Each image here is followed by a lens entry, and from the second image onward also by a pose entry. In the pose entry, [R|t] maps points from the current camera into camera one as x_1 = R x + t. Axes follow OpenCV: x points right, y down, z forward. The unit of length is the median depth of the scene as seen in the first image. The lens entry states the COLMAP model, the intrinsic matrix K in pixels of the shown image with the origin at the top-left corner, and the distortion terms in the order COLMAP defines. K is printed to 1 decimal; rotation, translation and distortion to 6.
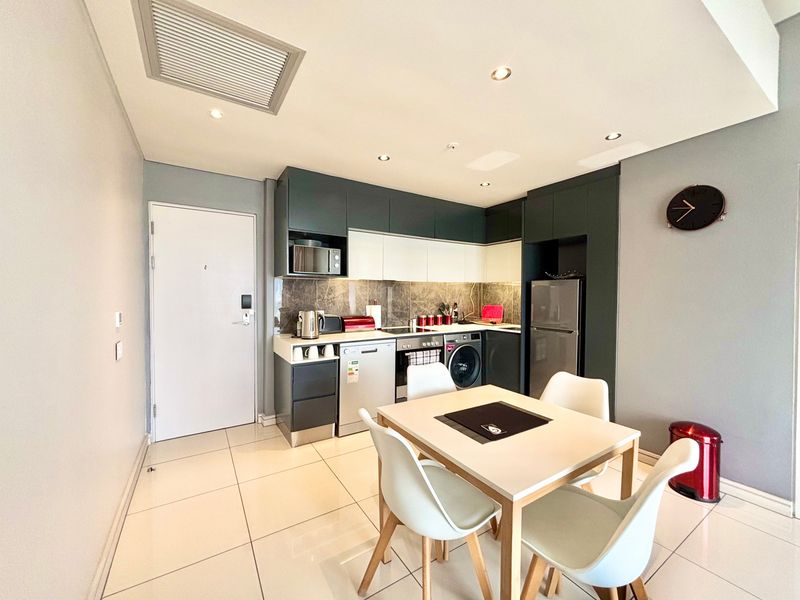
lens RADIAL K [[320.1, 0, 398.1], [0, 320.1, 298.9], [0, 0, 1]] dist [0.001486, -0.001591]
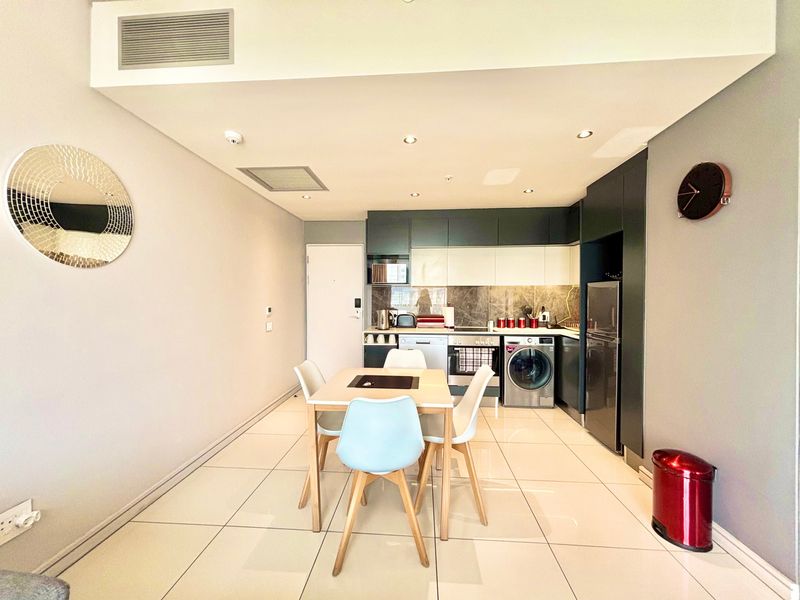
lens RADIAL K [[320.1, 0, 398.2], [0, 320.1, 299.4], [0, 0, 1]] dist [0.001486, -0.001591]
pose [[0.800910, 0.001810, -0.598782, 0.542282], [-0.006826, 0.999958, -0.006107, -0.000151], [0.598746, 0.008978, 0.800889, -0.071035]]
